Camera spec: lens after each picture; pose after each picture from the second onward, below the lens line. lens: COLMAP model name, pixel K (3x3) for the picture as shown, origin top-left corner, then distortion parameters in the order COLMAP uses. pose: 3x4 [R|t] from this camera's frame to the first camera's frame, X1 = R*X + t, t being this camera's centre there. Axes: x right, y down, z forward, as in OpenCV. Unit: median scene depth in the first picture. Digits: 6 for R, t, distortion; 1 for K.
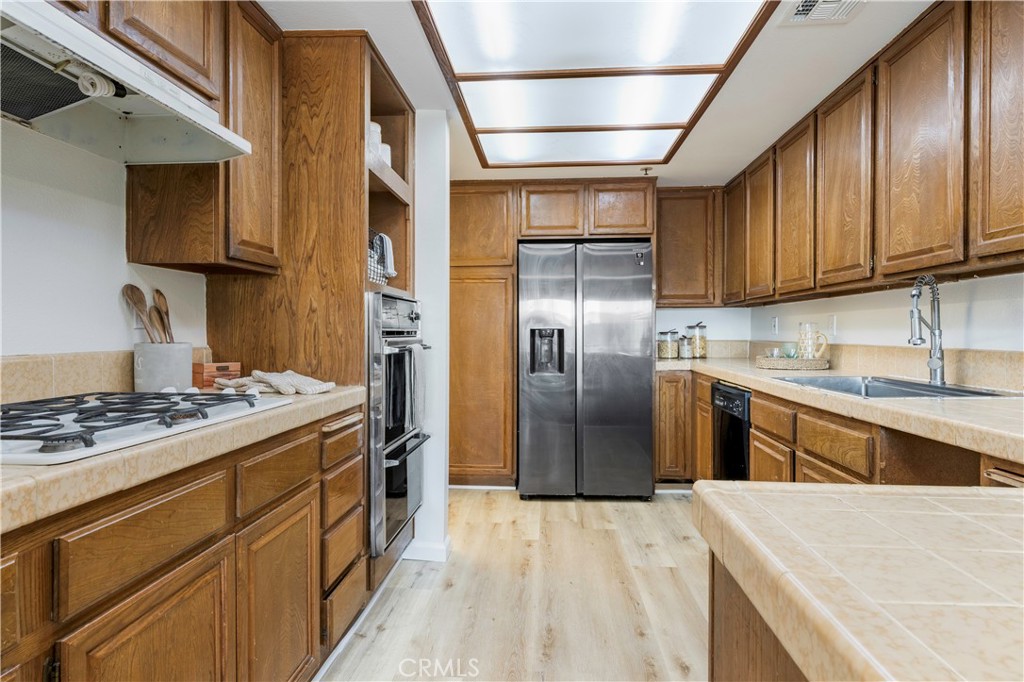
lens RADIAL K [[548.3, 0, 515.4], [0, 548.3, 332.5], [0, 0, 1]] dist [-0.008183, -0.000178]
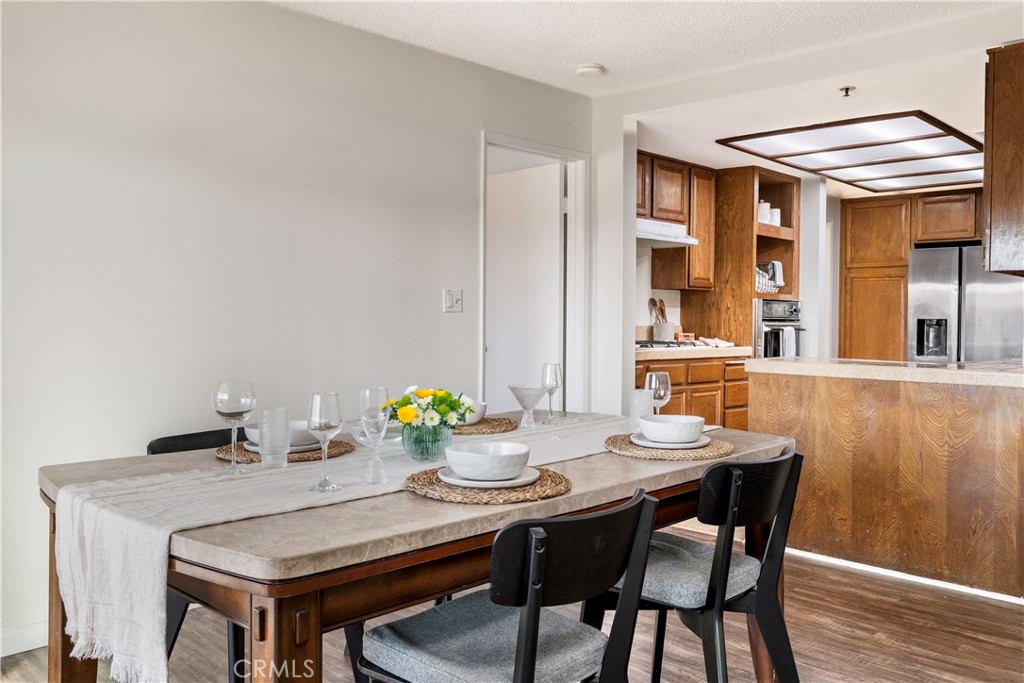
lens RADIAL K [[849.5, 0, 513.9], [0, 849.5, 335.3], [0, 0, 1]] dist [-0.017833, -0.004485]
pose [[0.761513, 0.025547, -0.647646, 1.049177], [-0.014981, 0.999650, 0.021817, 0.002815], [0.647976, -0.006911, 0.761629, -1.873753]]
